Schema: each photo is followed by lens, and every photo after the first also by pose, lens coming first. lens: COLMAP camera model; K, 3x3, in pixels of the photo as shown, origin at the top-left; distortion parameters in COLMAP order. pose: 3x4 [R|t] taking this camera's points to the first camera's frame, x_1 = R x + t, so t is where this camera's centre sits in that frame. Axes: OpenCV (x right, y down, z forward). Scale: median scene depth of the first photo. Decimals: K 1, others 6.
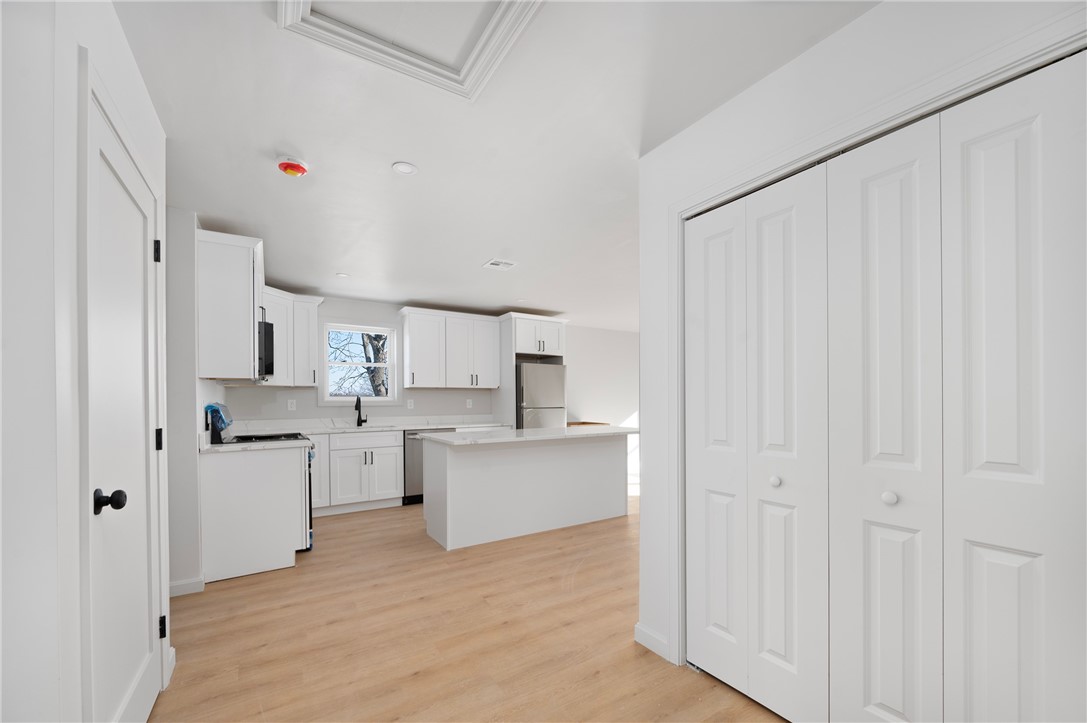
lens RADIAL K [[431.8, 0, 555.4], [0, 431.8, 402.3], [0, 0, 1]] dist [-0.002968, -0.000944]
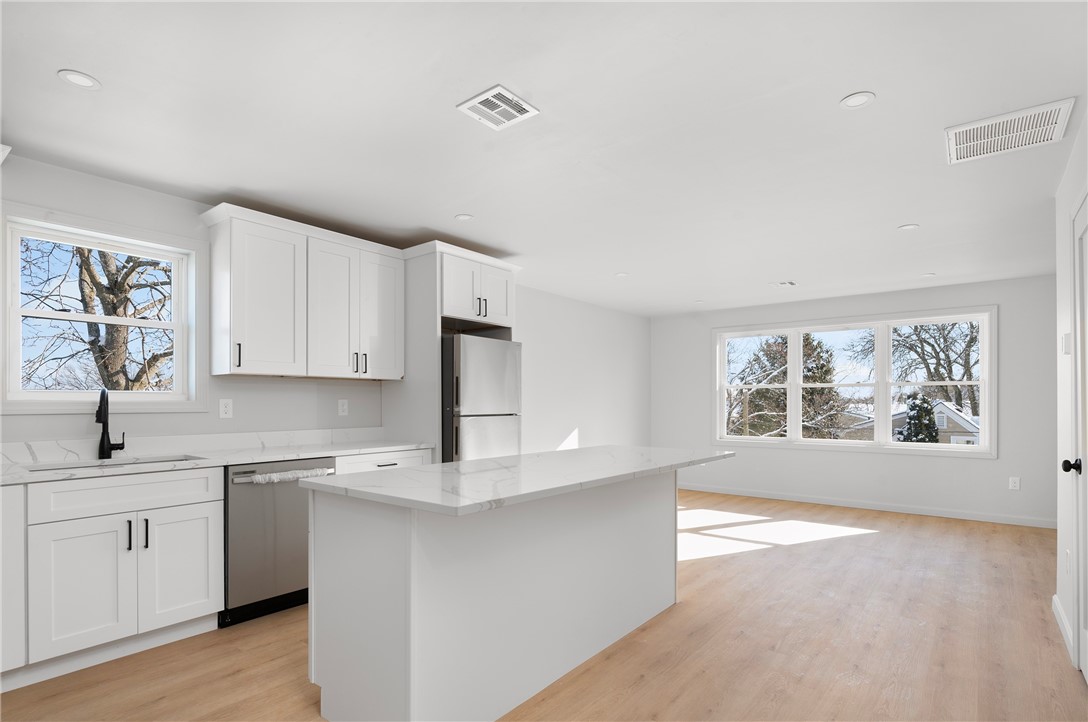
lens RADIAL K [[540.0, 0, 549.0], [0, 540.0, 399.9], [0, 0, 1]] dist [-0.003098, -0.001099]
pose [[0.948778, 0.006160, 0.315884, -0.183804], [-0.003118, 0.999944, -0.010135, -0.000534], [-0.315928, 0.008631, 0.948744, 0.309484]]
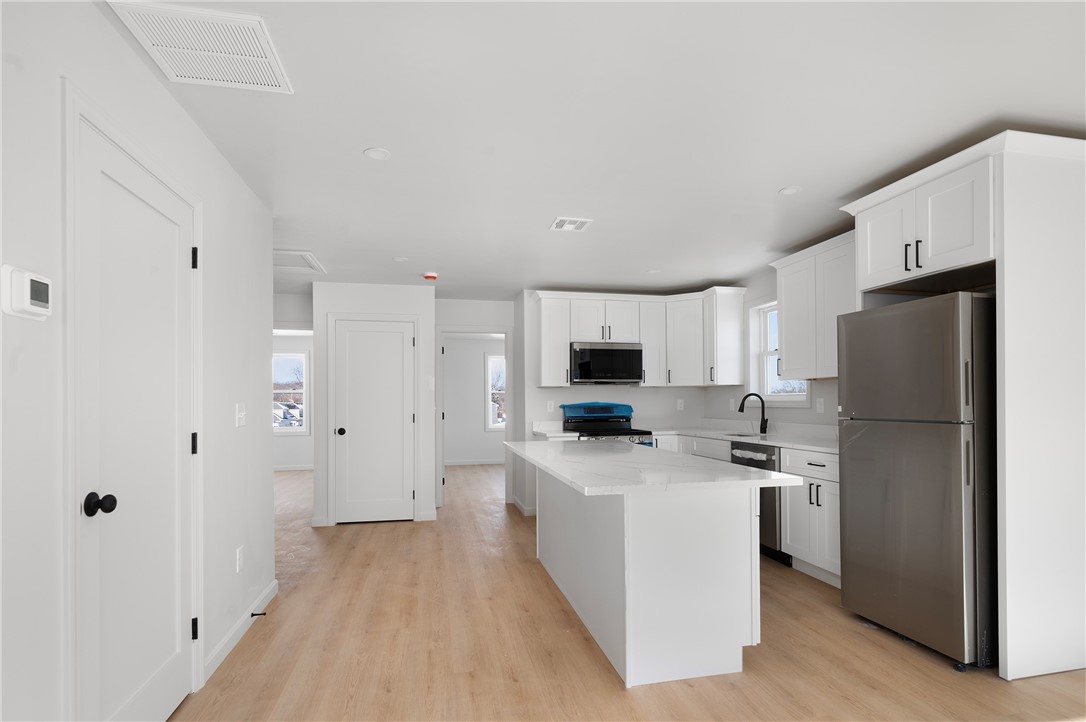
lens RADIAL K [[539.0, 0, 553.6], [0, 539.0, 396.6], [0, 0, 1]] dist [-0.003098, -0.001099]
pose [[-0.346916, -0.000033, -0.937896, 0.558241], [0.003623, 0.999992, -0.001375, -0.009292], [0.937889, -0.003875, -0.346914, 0.930963]]
